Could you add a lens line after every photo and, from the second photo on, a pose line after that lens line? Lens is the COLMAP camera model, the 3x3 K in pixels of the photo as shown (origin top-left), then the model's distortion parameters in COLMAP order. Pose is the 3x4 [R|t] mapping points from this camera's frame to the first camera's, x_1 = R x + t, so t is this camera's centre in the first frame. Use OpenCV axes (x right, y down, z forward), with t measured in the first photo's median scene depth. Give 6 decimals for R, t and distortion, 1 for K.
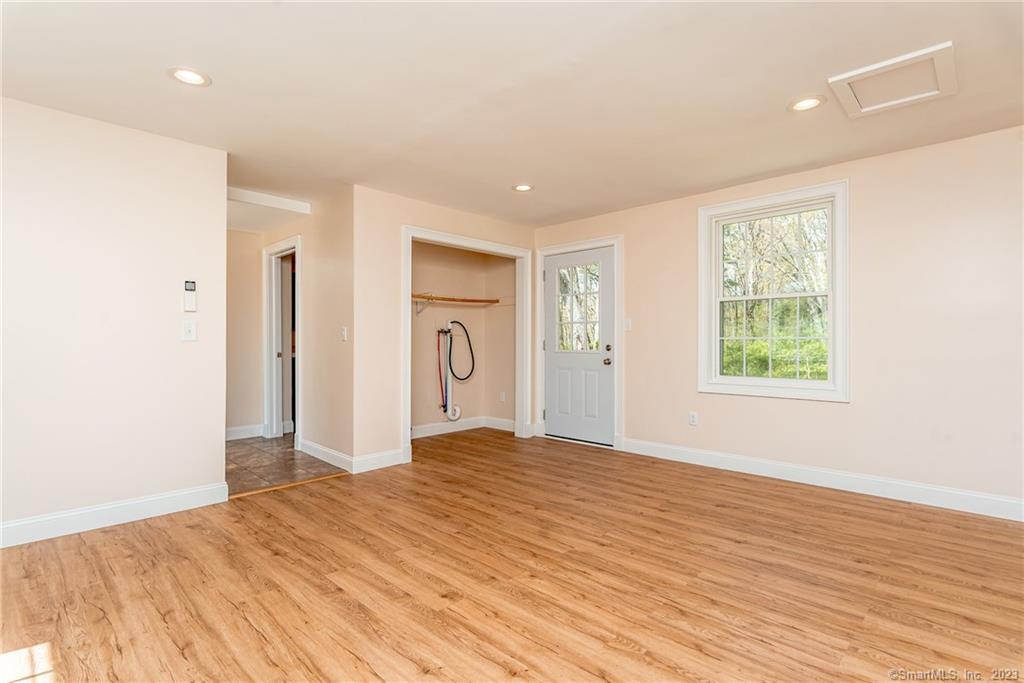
lens RADIAL K [[492.6, 0, 512.0], [0, 492.6, 341.5], [0, 0, 1]] dist [0.000480, 0.000023]
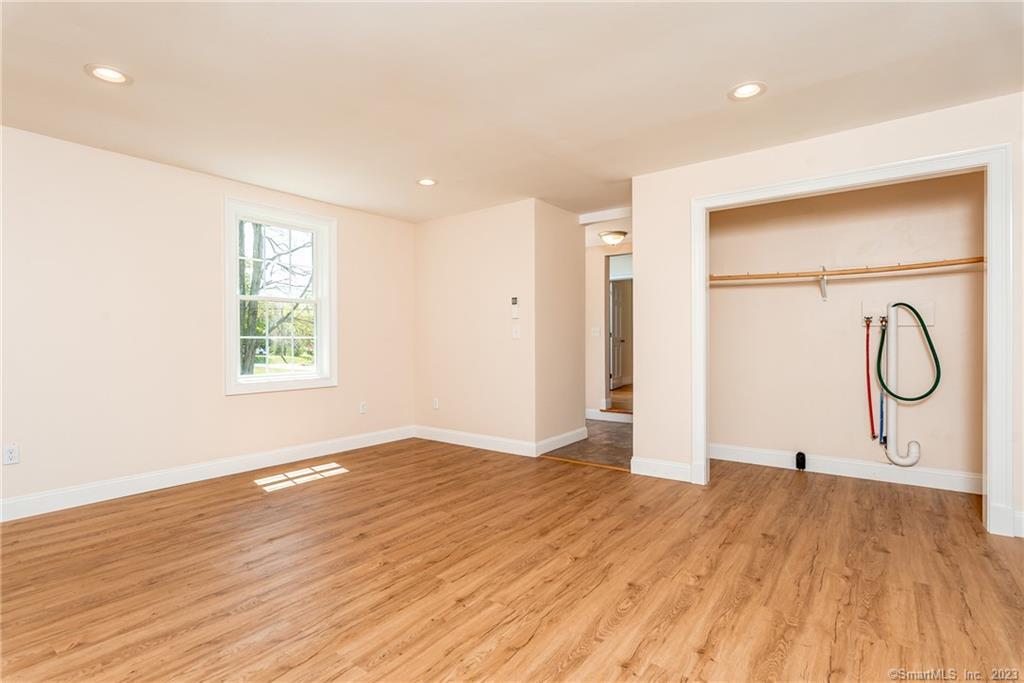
lens RADIAL K [[492.6, 0, 512.0], [0, 492.6, 341.5], [0, 0, 1]] dist [0.000480, 0.000023]
pose [[0.124780, 0.003996, -0.992176, 0.976758], [0.005815, 0.999972, 0.004759, -0.001782], [0.992167, -0.006363, 0.124753, 0.993408]]
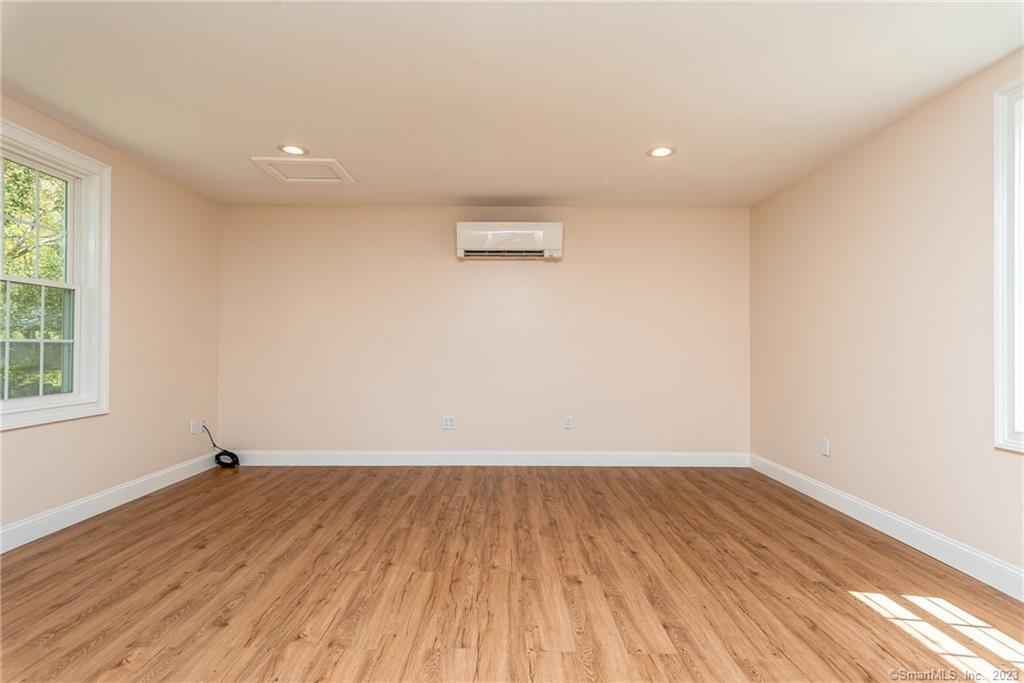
lens RADIAL K [[501.2, 0, 504.9], [0, 501.2, 341.7], [0, 0, 1]] dist [-0.002763, 0.000379]
pose [[-0.693948, 0.005377, 0.720005, -0.660876], [-0.004802, 0.999915, -0.012096, 0.000394], [-0.720009, -0.011852, -0.693863, 1.518307]]
